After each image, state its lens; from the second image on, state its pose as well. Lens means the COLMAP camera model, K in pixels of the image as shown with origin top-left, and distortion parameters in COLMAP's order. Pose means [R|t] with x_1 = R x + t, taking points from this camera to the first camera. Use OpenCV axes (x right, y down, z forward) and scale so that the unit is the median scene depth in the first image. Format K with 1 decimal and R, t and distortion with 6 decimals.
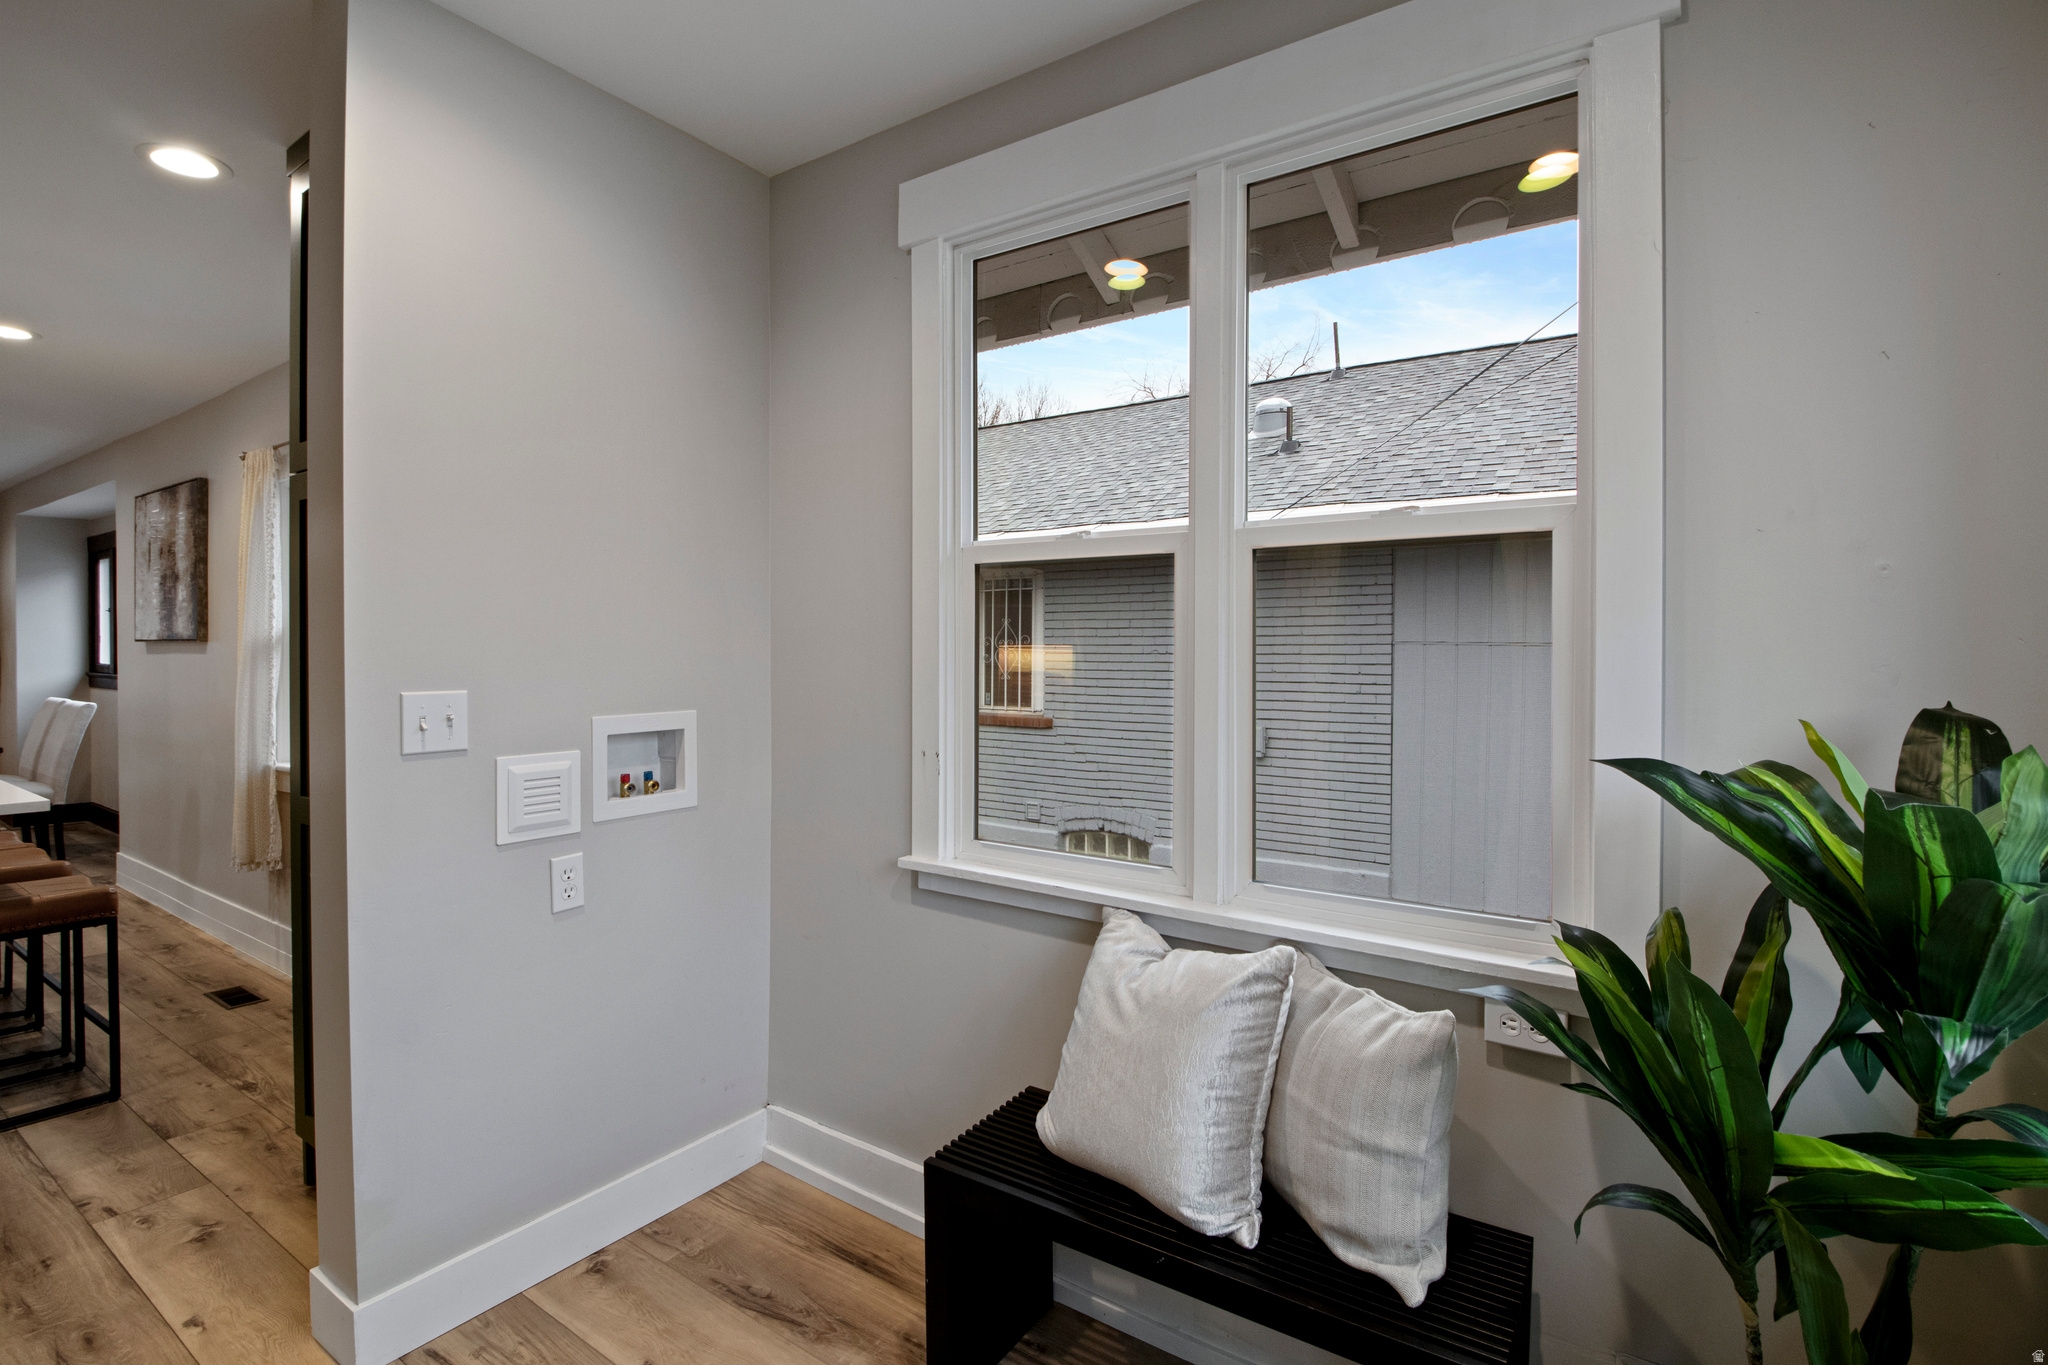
lens RADIAL K [[970.9, 0, 1019.0], [0, 970.9, 656.5], [0, 0, 1]] dist [0.002888, -0.013449]
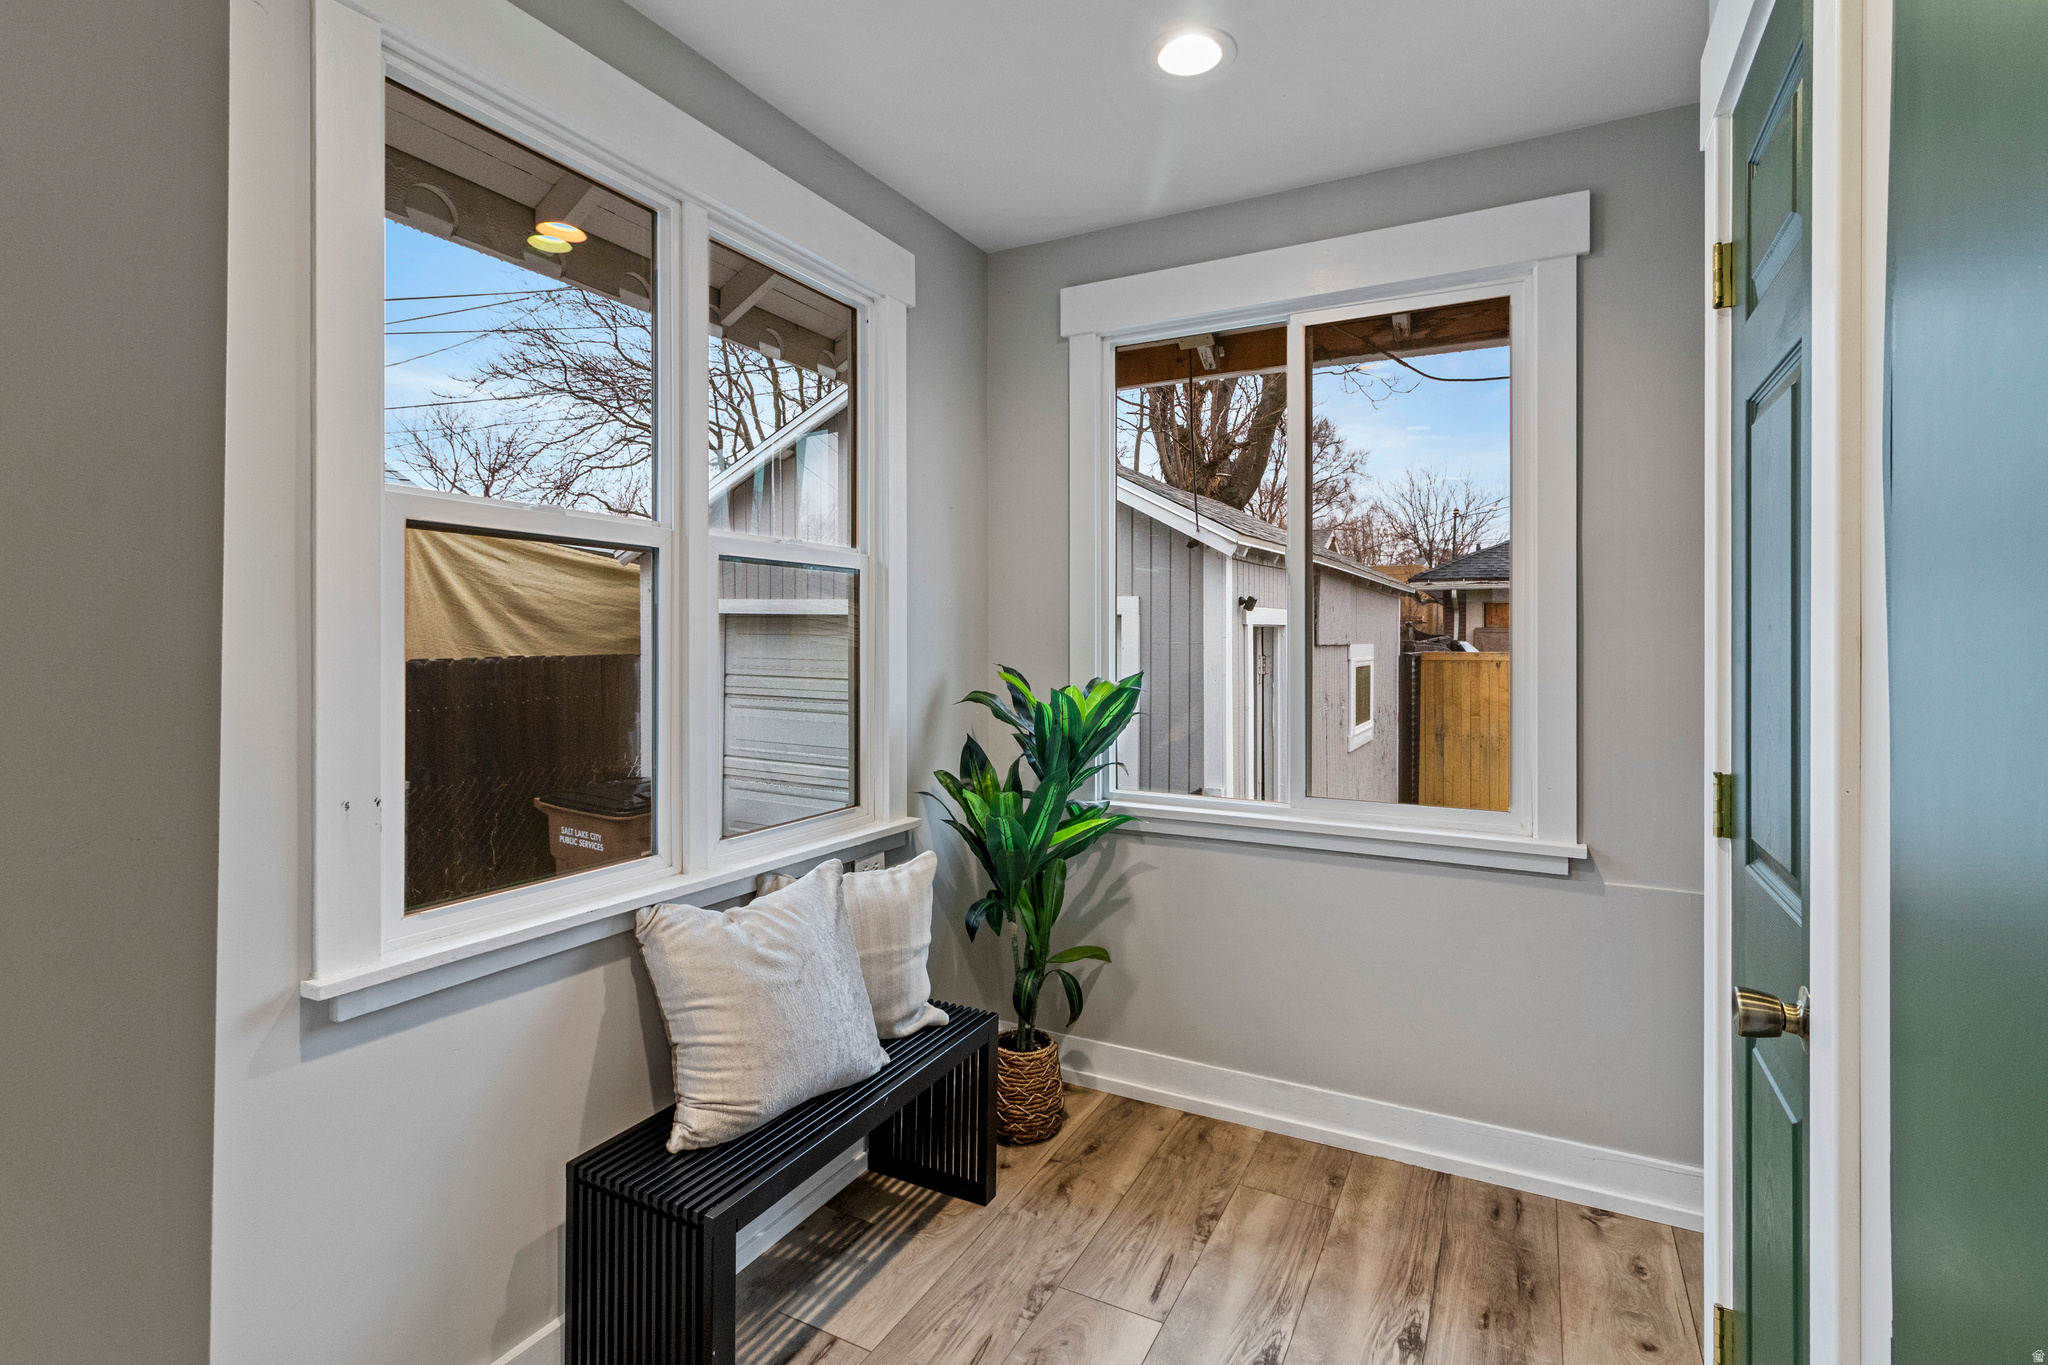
lens RADIAL K [[953.6, 0, 1023.3], [0, 953.6, 644.5], [0, 0, 1]] dist [0.002185, 0.000313]
pose [[-0.115685, -0.003144, 0.993281, -0.372345], [0.006724, 0.999970, 0.003949, -0.002967], [-0.993263, 0.007136, -0.115660, 0.304170]]
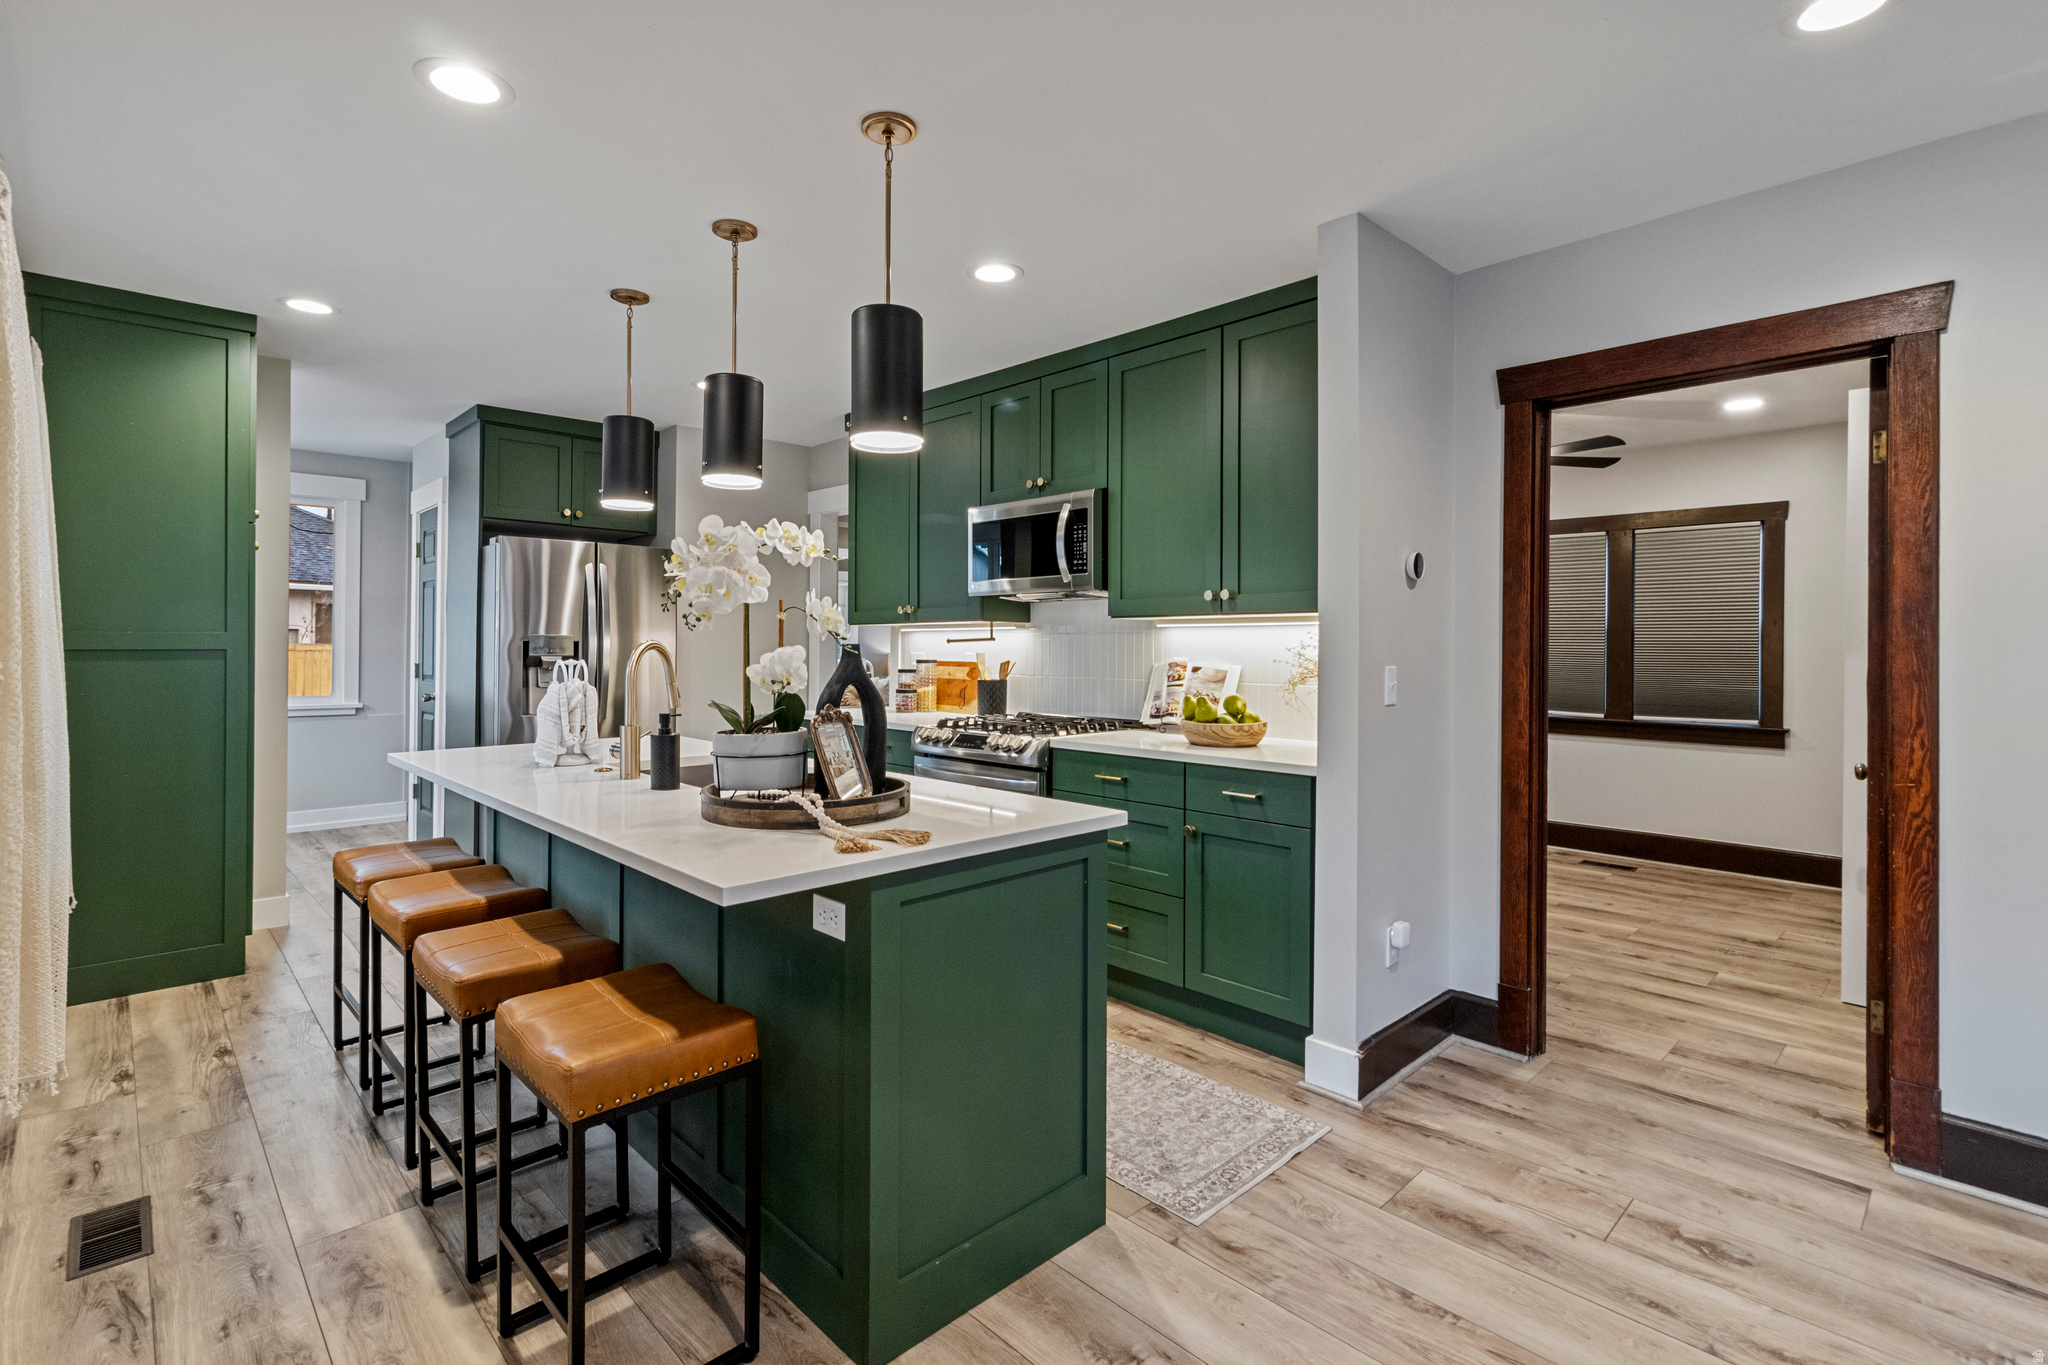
lens RADIAL K [[953.6, 0, 1023.3], [0, 953.6, 644.5], [0, 0, 1]] dist [0.002185, 0.000313]
pose [[-0.981361, -0.009745, 0.191928, -1.137356], [-0.009133, 0.999950, 0.004075, -0.000134], [-0.191958, 0.002246, -0.981401, 1.141704]]
